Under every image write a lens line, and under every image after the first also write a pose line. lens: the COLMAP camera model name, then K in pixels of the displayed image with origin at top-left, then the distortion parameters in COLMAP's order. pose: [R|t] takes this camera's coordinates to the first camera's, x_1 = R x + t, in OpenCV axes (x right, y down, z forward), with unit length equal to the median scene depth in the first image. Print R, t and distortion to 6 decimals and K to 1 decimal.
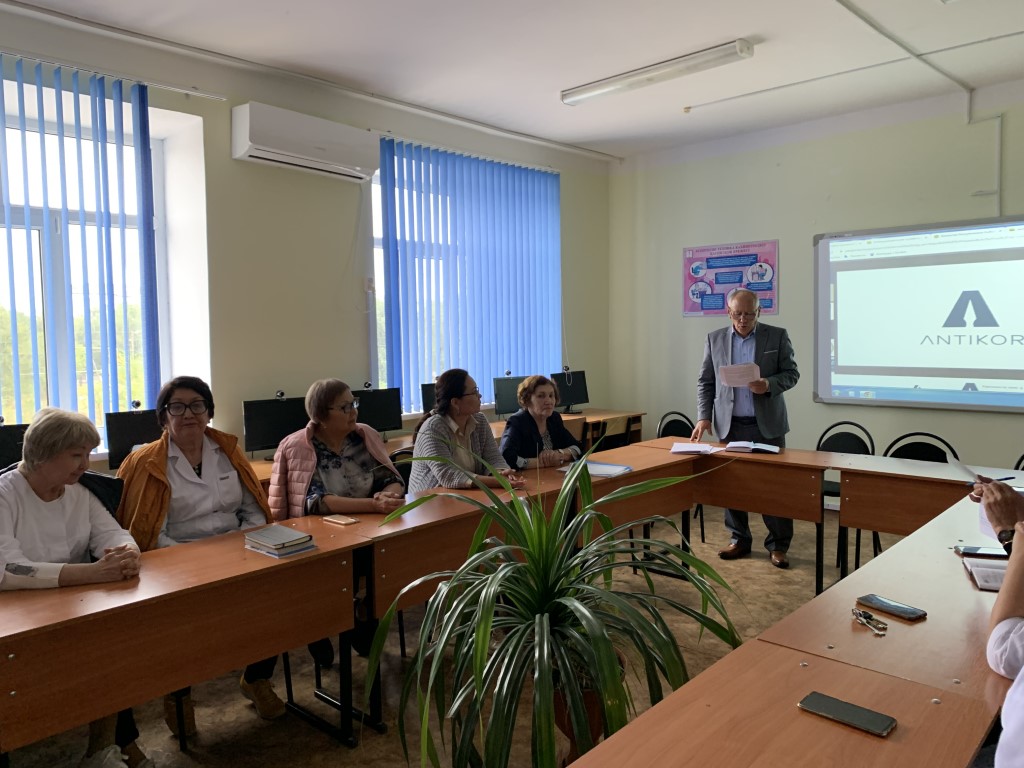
lens RADIAL K [[761.2, 0, 489.7], [0, 761.2, 370.0], [0, 0, 1]] dist [0.127062, -0.204502]
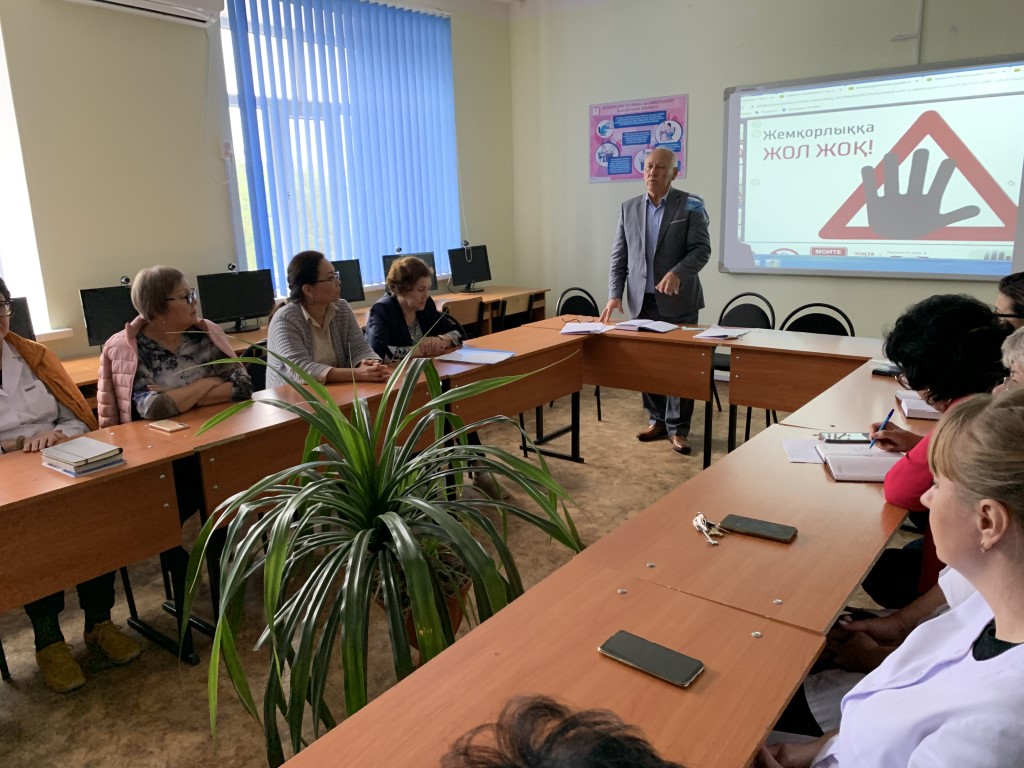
lens RADIAL K [[761.2, 0, 489.7], [0, 761.2, 370.0], [0, 0, 1]] dist [0.127062, -0.204502]
pose [[0.997267, -0.034185, 0.065501, 0.076019], [0.022733, 0.985489, 0.168211, -0.006591], [-0.070301, -0.166262, 0.983572, 0.068613]]
